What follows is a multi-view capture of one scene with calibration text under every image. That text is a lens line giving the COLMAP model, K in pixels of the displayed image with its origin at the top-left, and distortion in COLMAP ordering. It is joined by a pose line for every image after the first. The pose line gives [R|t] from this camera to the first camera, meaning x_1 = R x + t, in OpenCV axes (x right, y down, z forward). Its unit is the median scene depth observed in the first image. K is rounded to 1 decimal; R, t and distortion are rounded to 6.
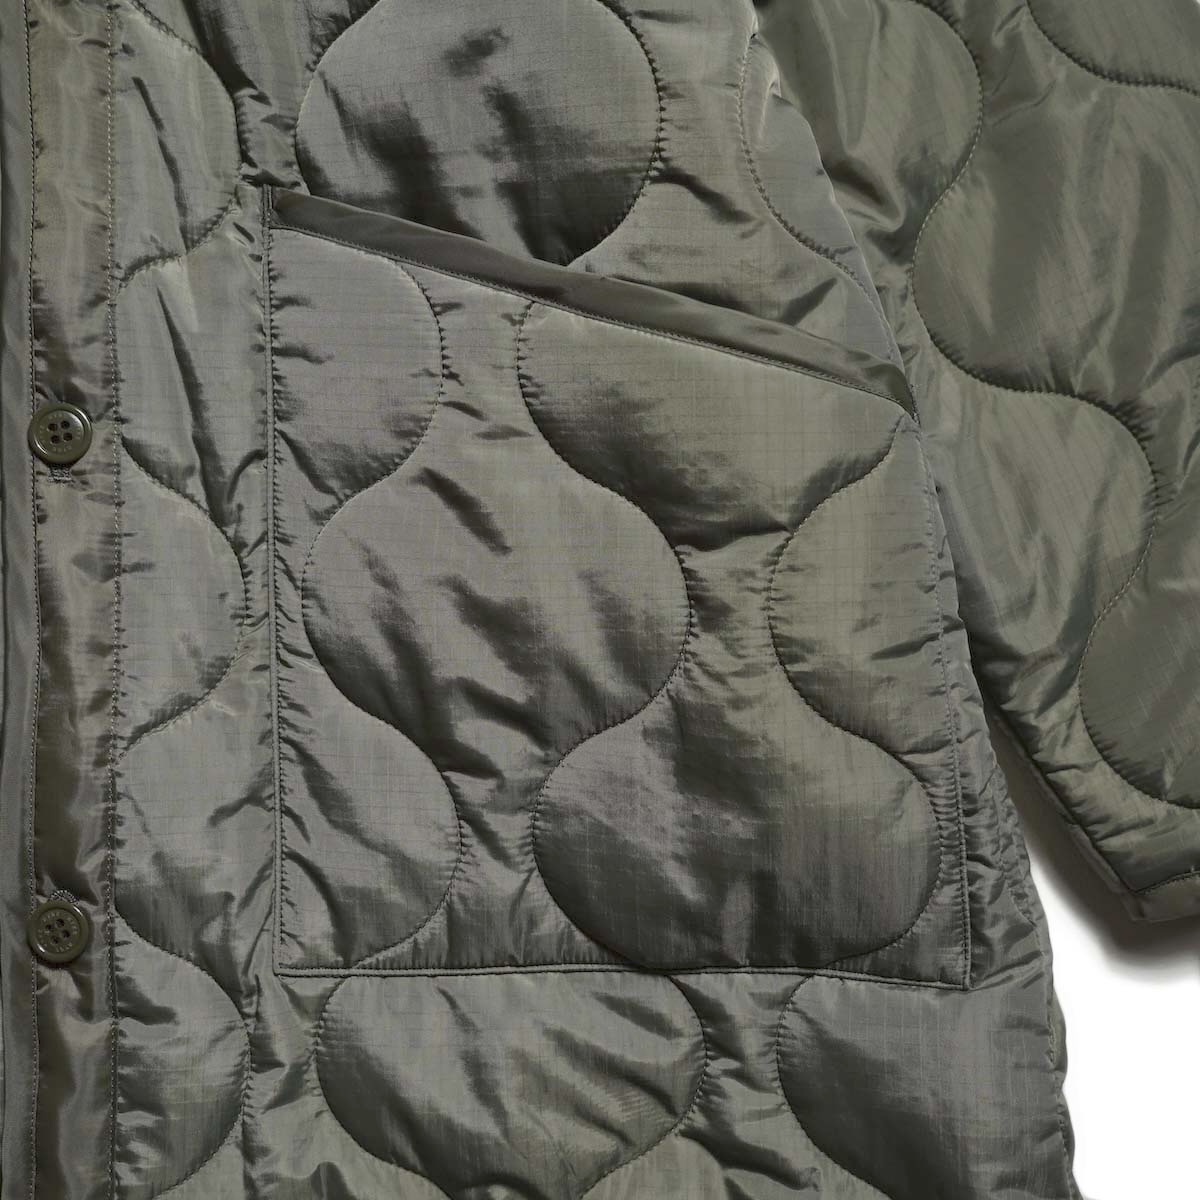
lens RADIAL K [[1454.9, 0, 600.0], [0, 1454.9, 600.0], [0, 0, 1]] dist [-0.012935, -0.047242]
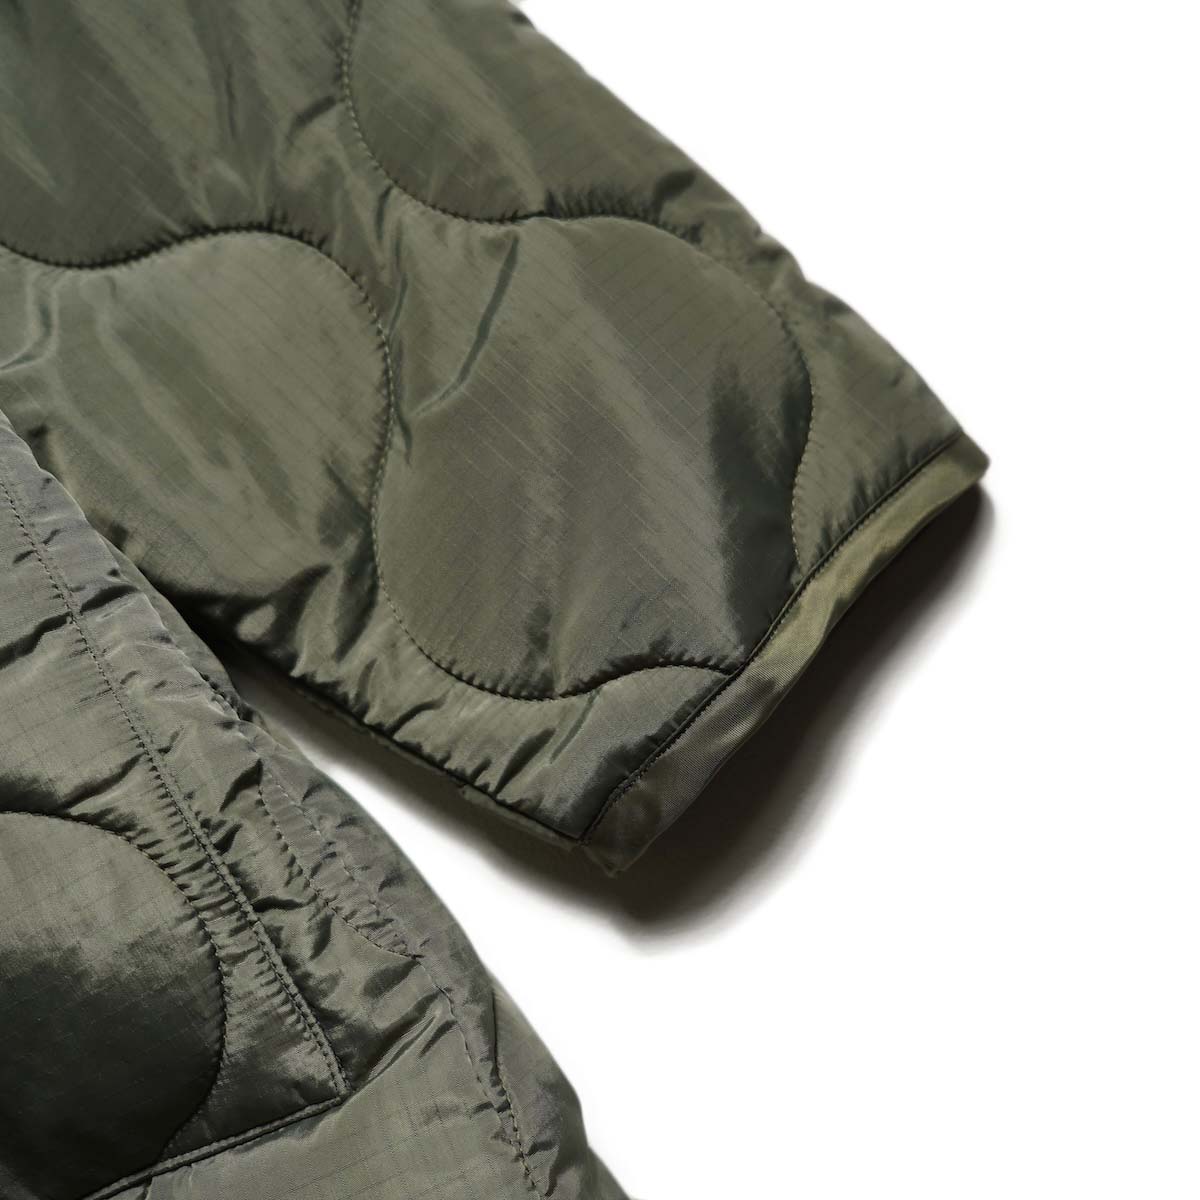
lens RADIAL K [[1454.9, 0, 600.0], [0, 1454.9, 600.0], [0, 0, 1]] dist [-0.012935, -0.047242]
pose [[0.901347, -0.429174, 0.058176, 0.402859], [0.432908, 0.896766, -0.091659, 0.175647], [-0.012833, 0.107801, 0.994090, 0.338371]]
